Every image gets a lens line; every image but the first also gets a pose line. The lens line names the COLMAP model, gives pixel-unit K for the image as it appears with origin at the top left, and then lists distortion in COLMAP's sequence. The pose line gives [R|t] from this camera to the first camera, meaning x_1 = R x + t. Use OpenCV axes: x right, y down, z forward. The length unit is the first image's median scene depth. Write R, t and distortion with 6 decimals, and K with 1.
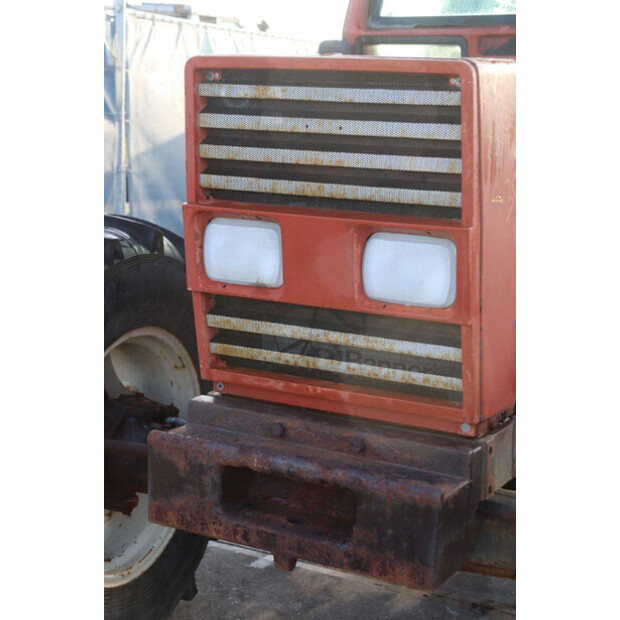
lens RADIAL K [[1172.5, 0, 310.0], [0, 1172.5, 310.9], [0, 0, 1]] dist [0.211958, 0.000000]
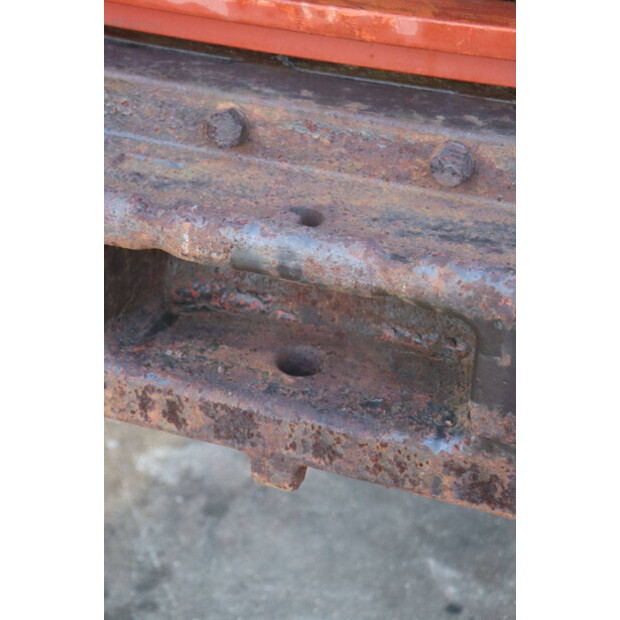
lens RADIAL K [[1378.5, 0, 310.0], [0, 1378.5, 310.6], [0, 0, 1]] dist [0.129293, 0.000000]
pose [[0.991579, -0.086979, 0.095945, -0.050302], [0.044979, 0.926063, 0.374679, -0.009874], [-0.121440, -0.367208, 0.922177, 0.584973]]
